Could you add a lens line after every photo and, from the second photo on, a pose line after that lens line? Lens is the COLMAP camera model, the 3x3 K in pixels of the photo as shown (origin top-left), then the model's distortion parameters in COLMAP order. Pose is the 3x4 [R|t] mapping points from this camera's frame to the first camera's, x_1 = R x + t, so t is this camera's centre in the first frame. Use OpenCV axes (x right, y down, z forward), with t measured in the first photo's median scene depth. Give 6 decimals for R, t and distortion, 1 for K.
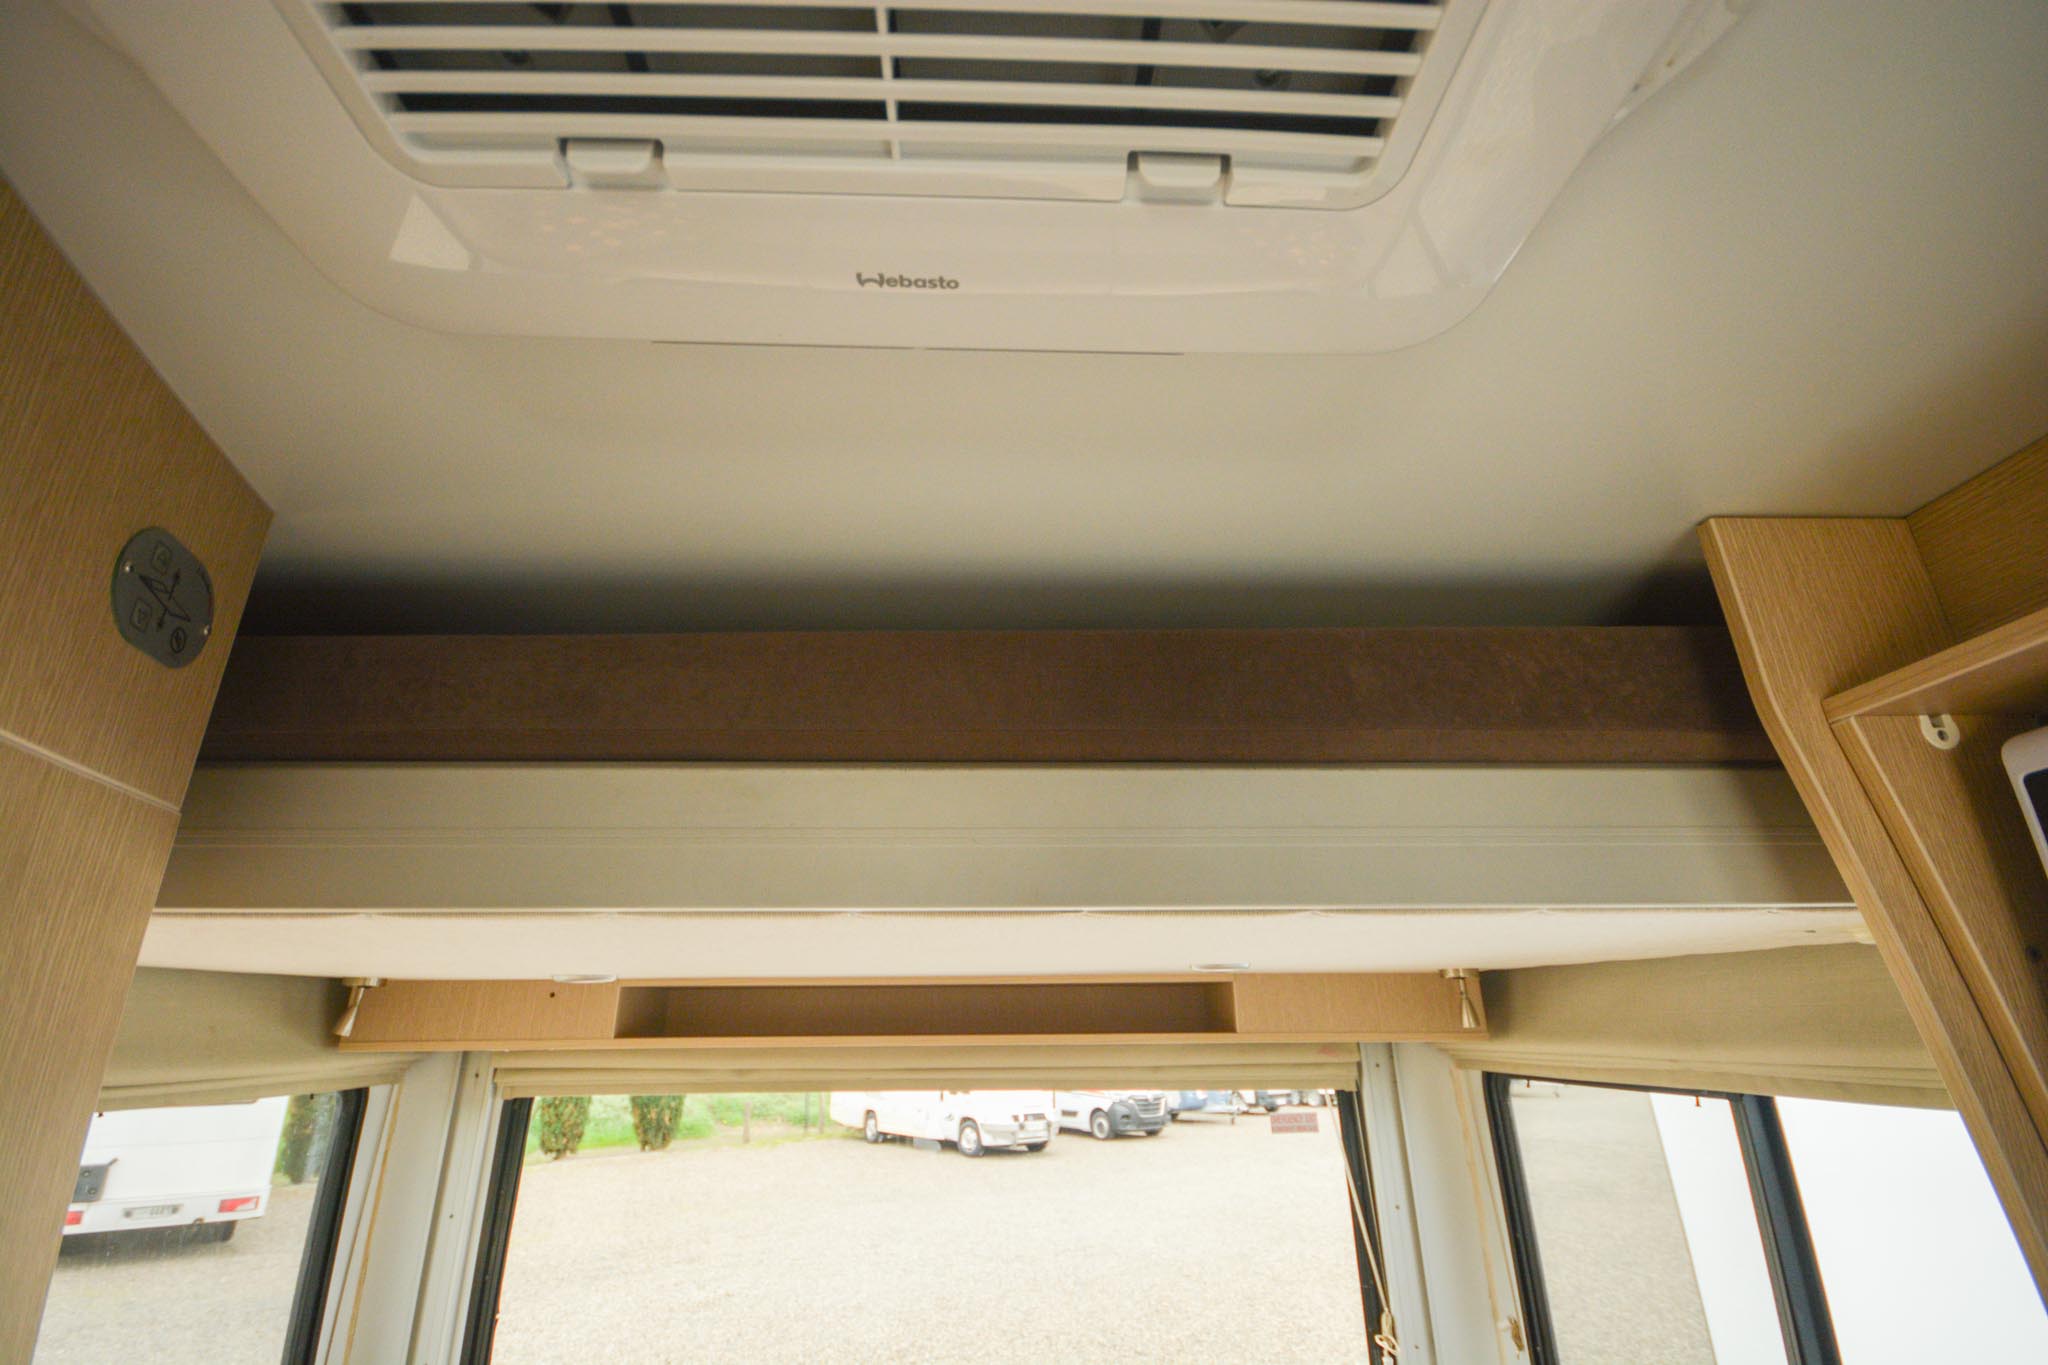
lens RADIAL K [[893.4, 0, 1015.6], [0, 893.4, 685.4], [0, 0, 1]] dist [0.018216, -0.017697]
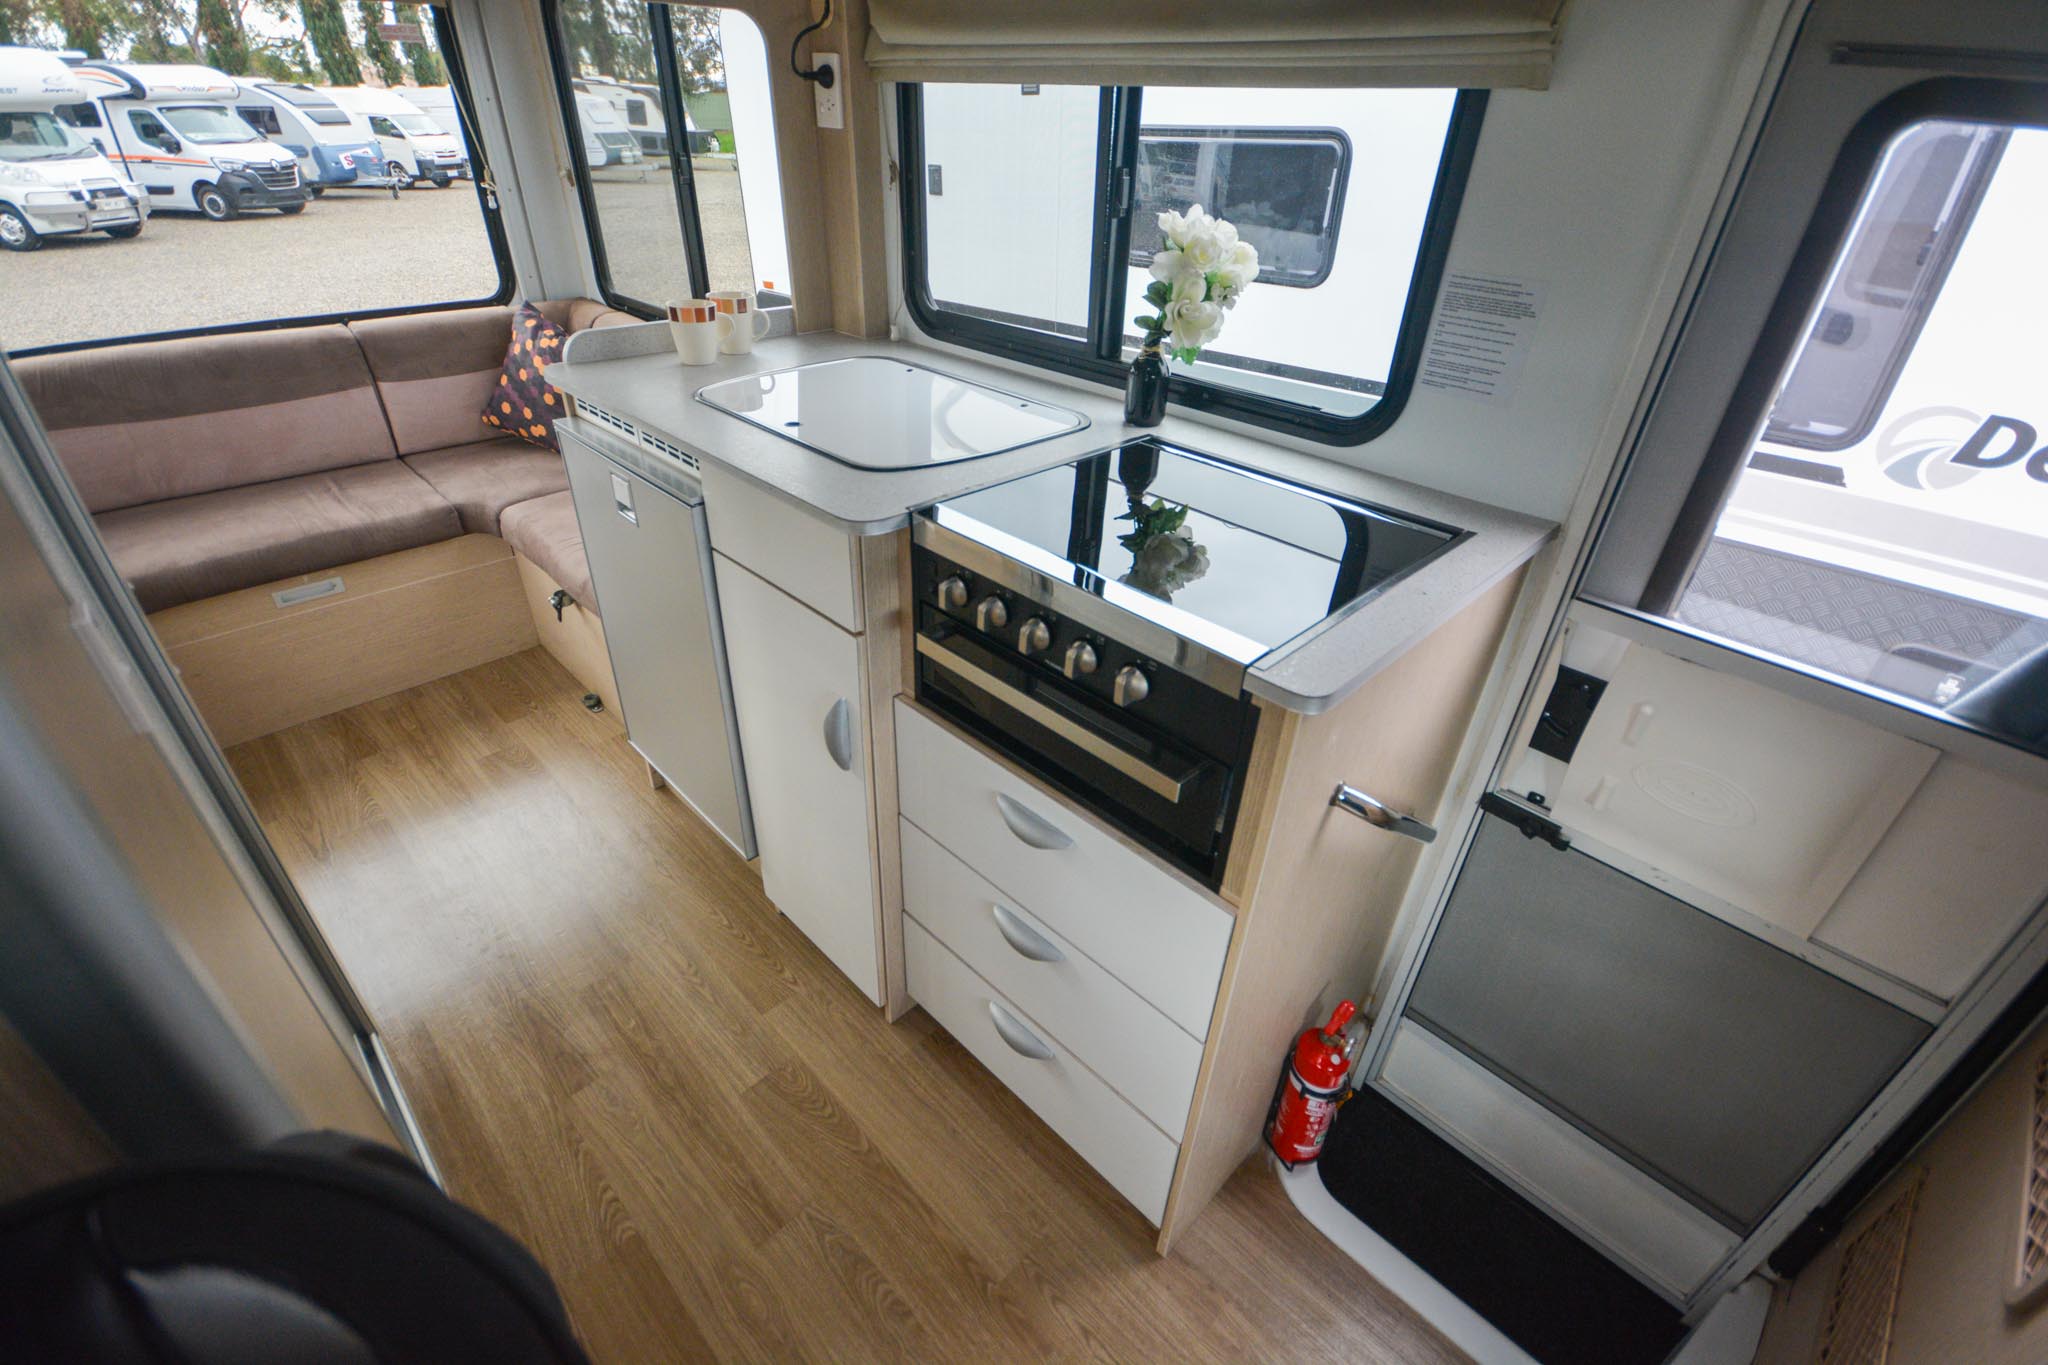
lens RADIAL K [[893.4, 0, 1015.6], [0, 893.4, 685.4], [0, 0, 1]] dist [0.018216, -0.017697]
pose [[0.724711, -0.347221, 0.595173, -0.146397], [-0.277991, 0.643009, 0.713625, -0.082210], [-0.630487, -0.682625, 0.369472, -0.702143]]
